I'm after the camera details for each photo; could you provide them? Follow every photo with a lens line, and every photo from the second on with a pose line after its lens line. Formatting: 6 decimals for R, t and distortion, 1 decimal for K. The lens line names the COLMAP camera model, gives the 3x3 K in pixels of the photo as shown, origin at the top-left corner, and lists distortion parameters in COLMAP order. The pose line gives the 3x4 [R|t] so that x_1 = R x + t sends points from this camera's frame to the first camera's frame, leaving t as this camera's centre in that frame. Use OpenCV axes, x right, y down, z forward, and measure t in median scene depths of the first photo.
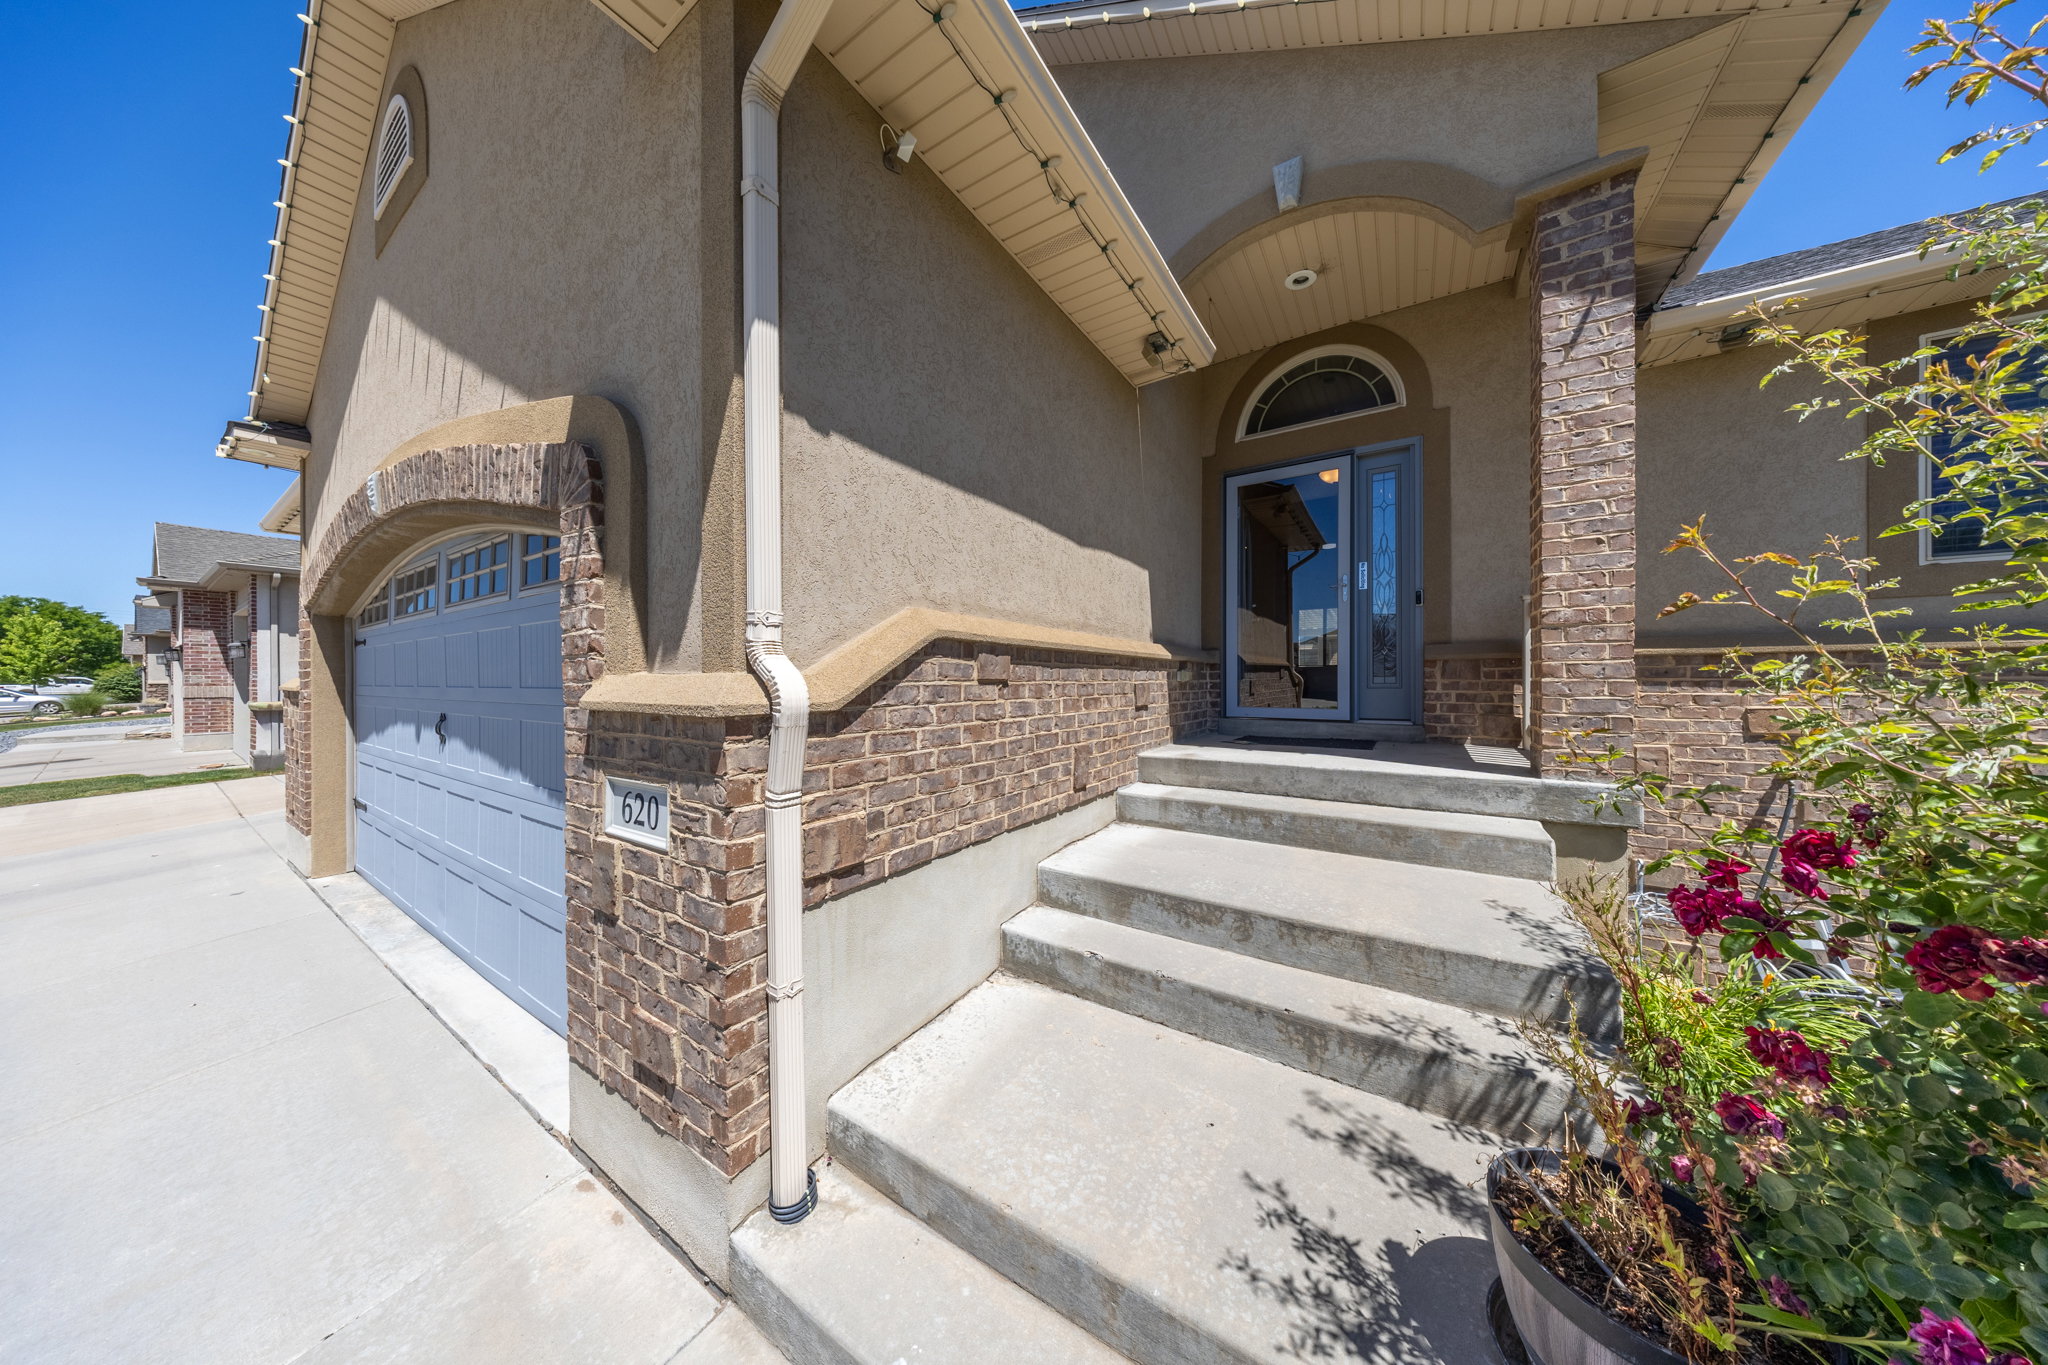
lens RADIAL K [[592.4, 0, 1028.2], [0, 592.4, 673.6], [0, 0, 1]] dist [0.004462, -0.000330]
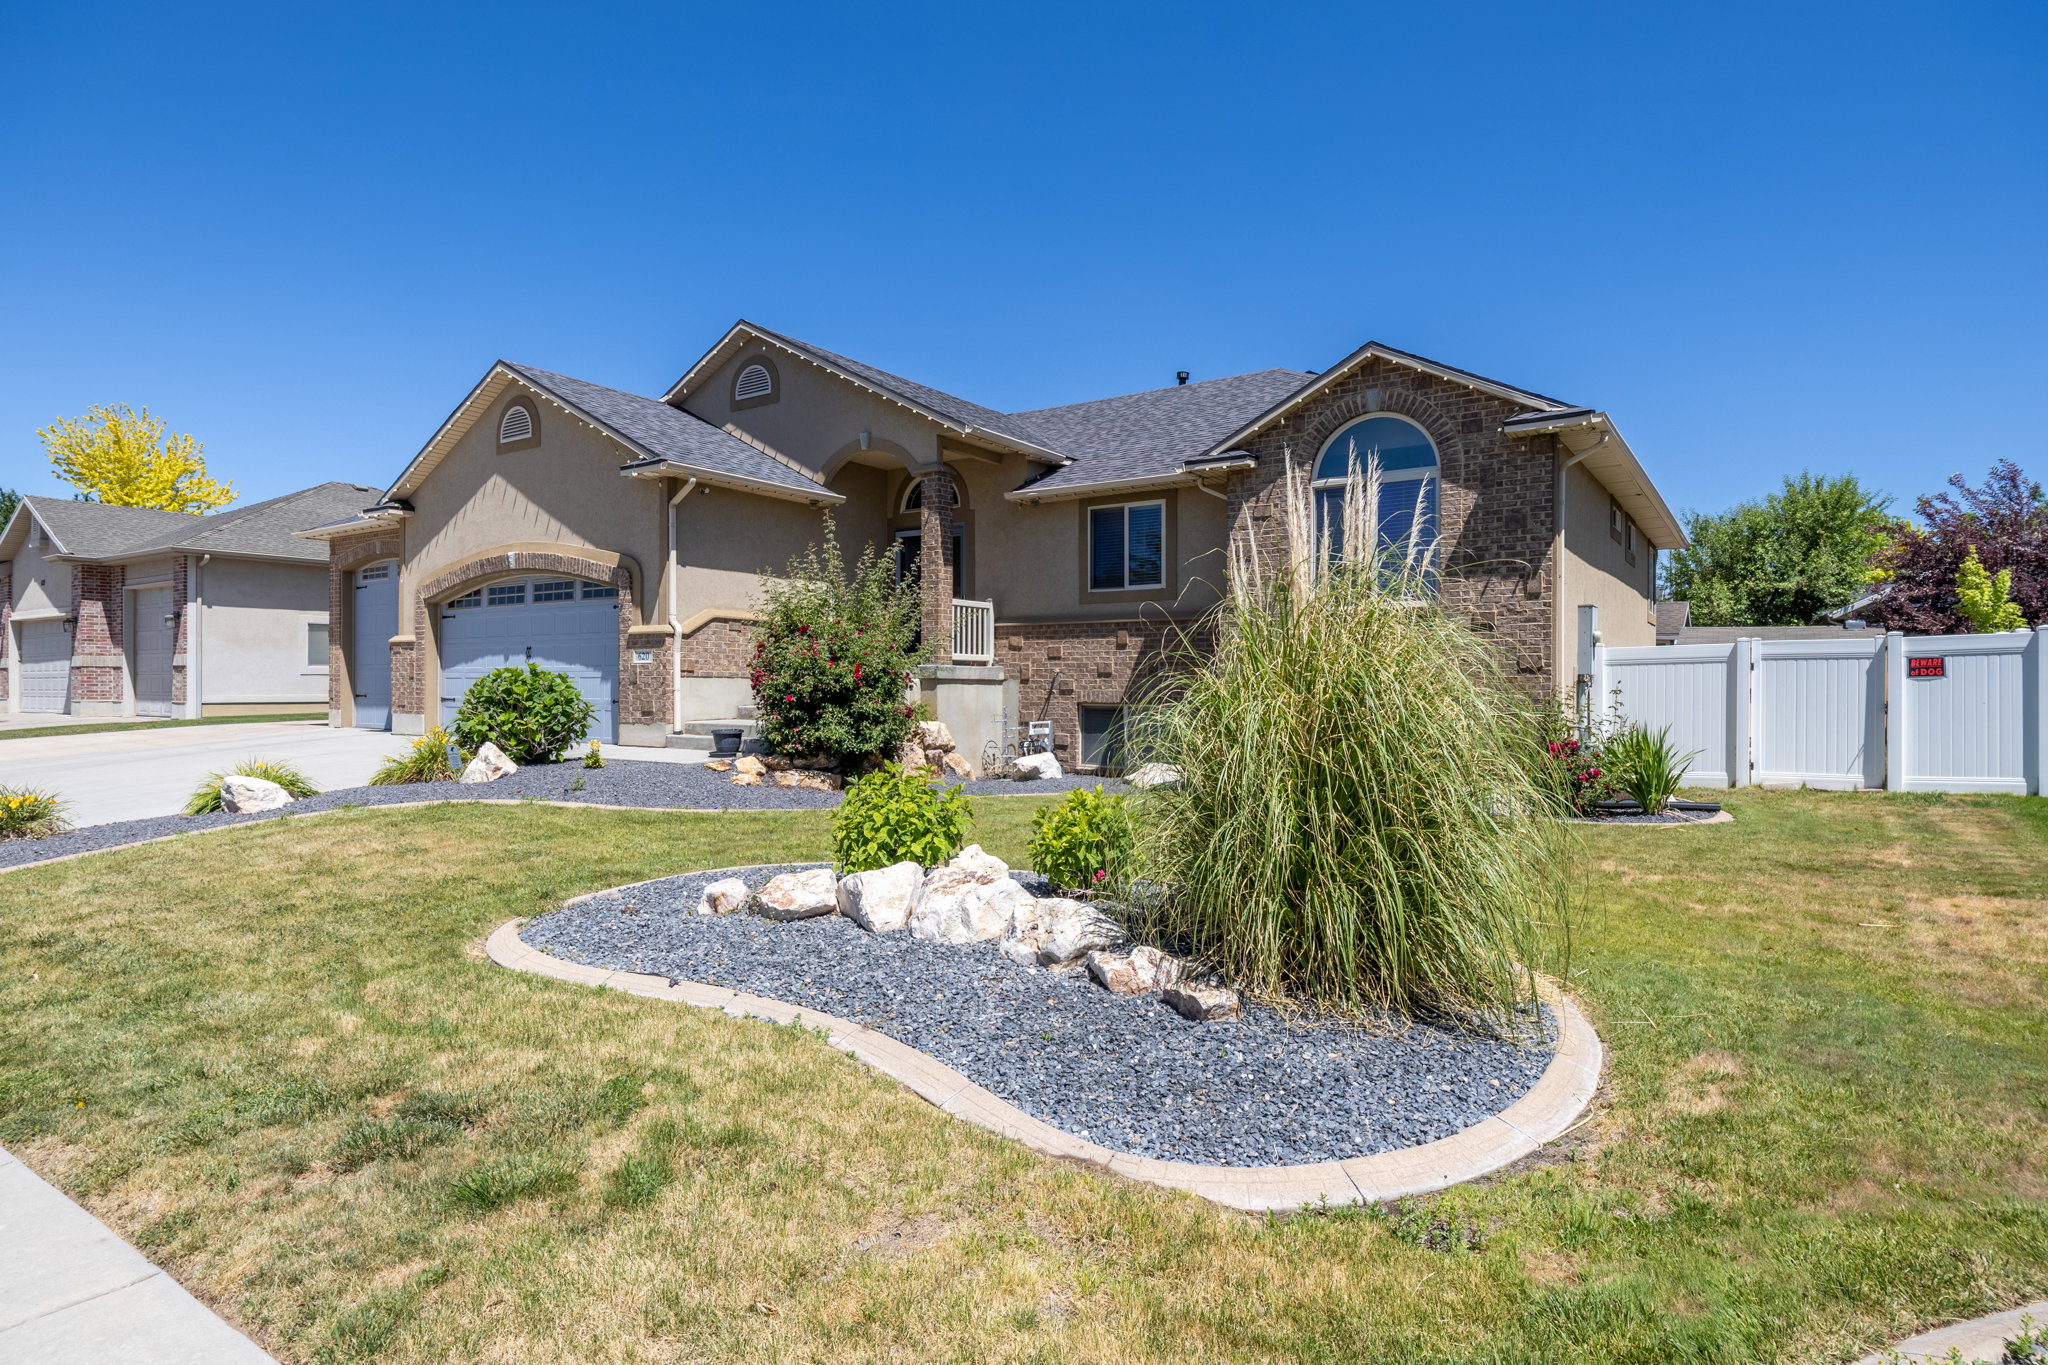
lens RADIAL K [[1081.2, 0, 1029.0], [0, 1081.2, 666.2], [0, 0, 1]] dist [-0.000710, -0.000267]
pose [[0.999887, 0.006900, -0.013342, 1.931718], [-0.007020, 0.999935, -0.008976, 0.296200], [0.013280, 0.009069, 0.999871, -5.824034]]
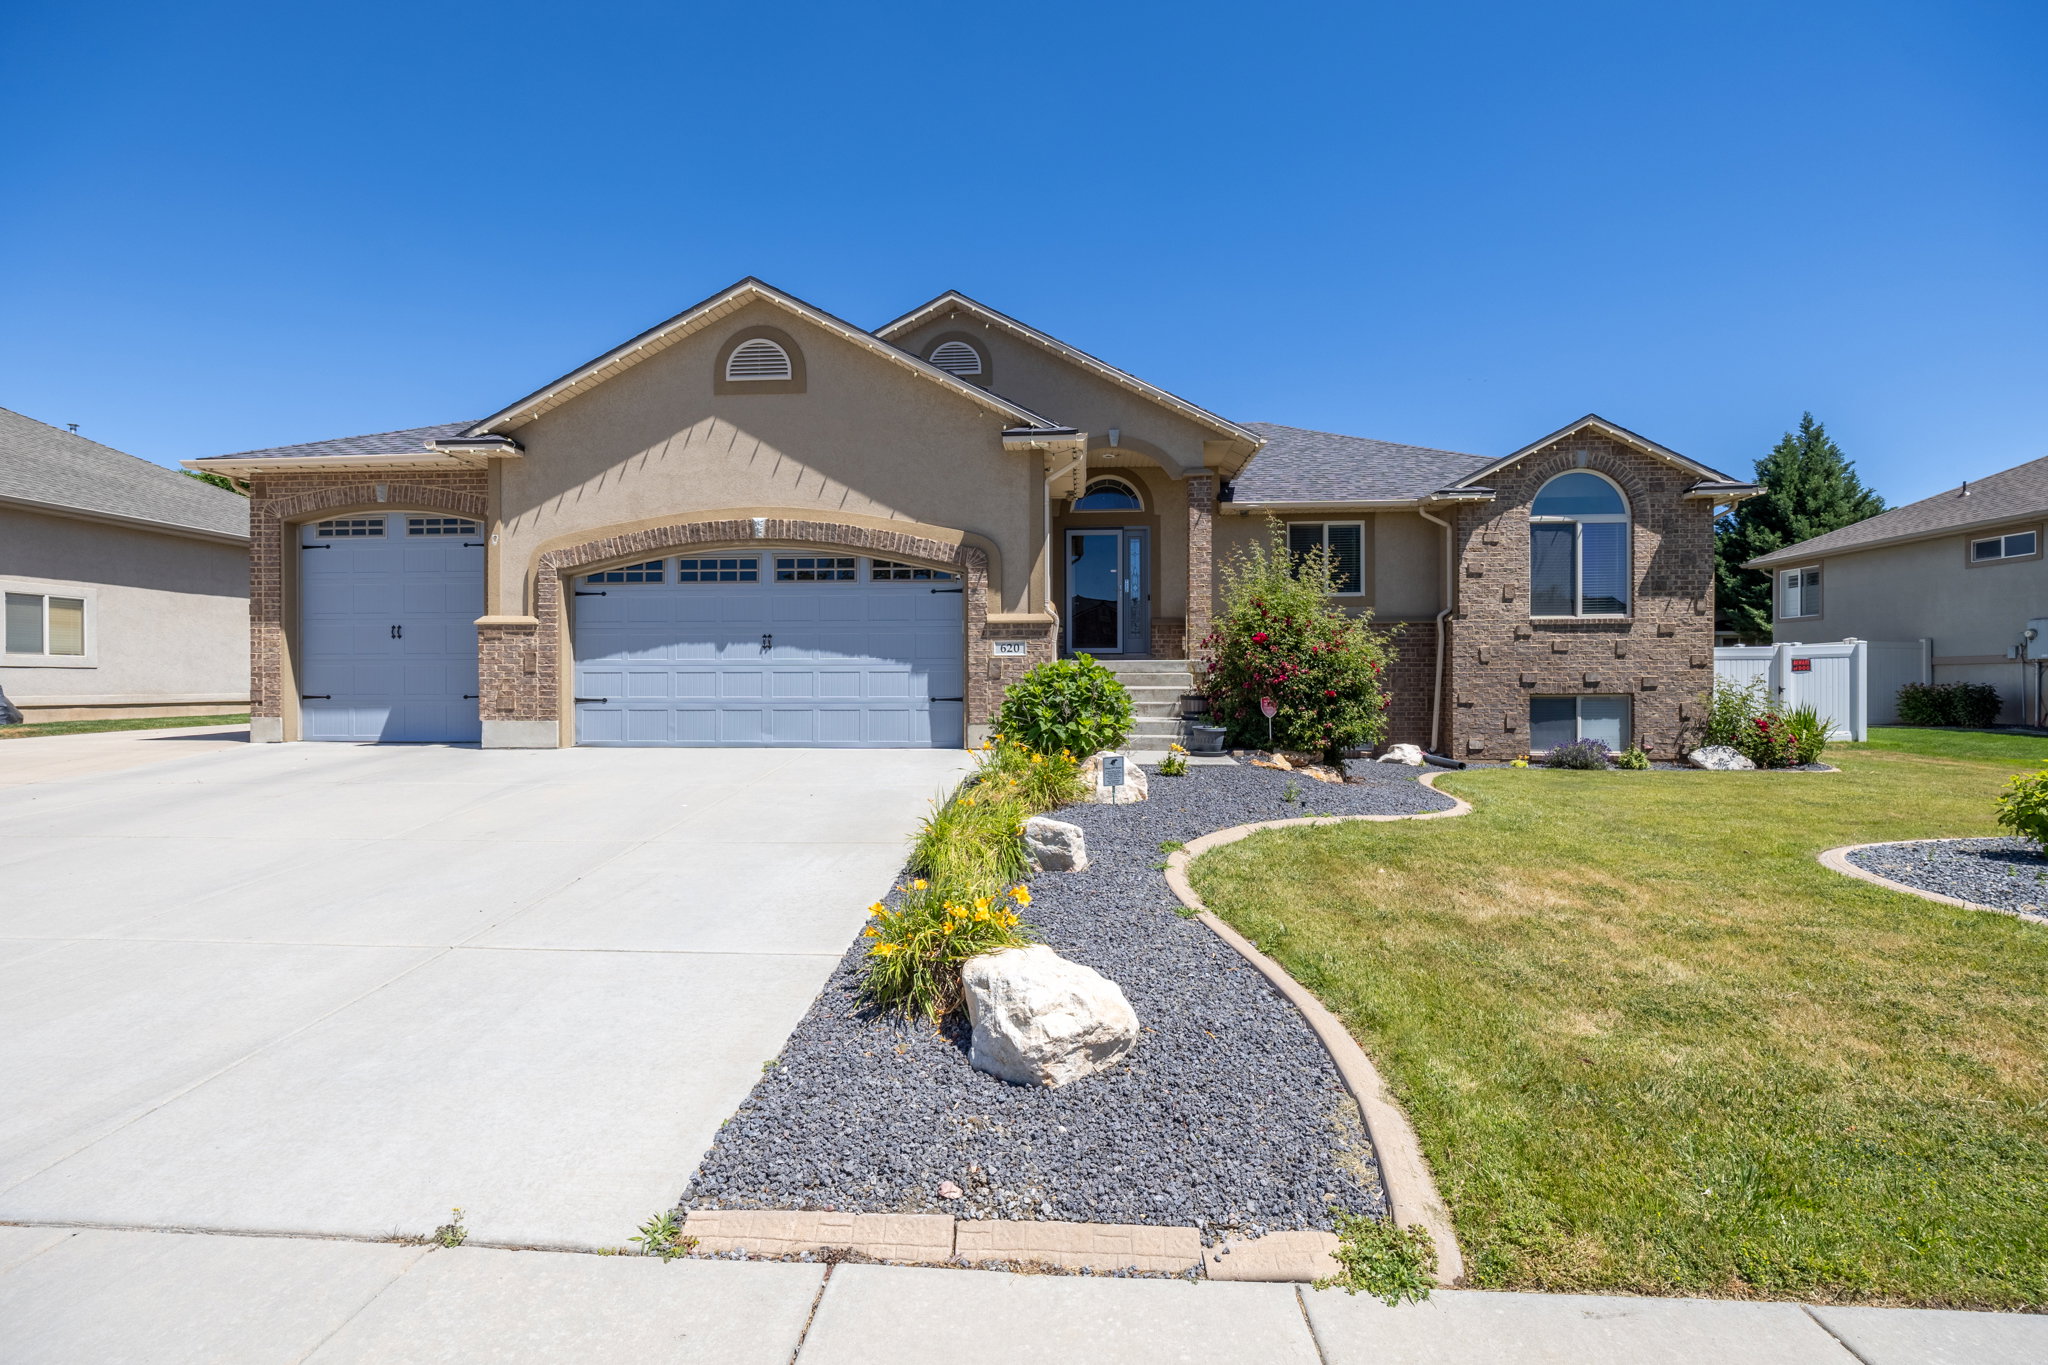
lens RADIAL K [[900.0, 0, 1016.5], [0, 900.0, 655.0], [0, 0, 1]] dist [-0.000976, -0.000897]
pose [[0.871591, 0.015619, 0.489985, -2.929550], [-0.005798, 0.999751, -0.021555, 0.335328], [-0.490200, 0.015946, 0.871464, -3.487324]]
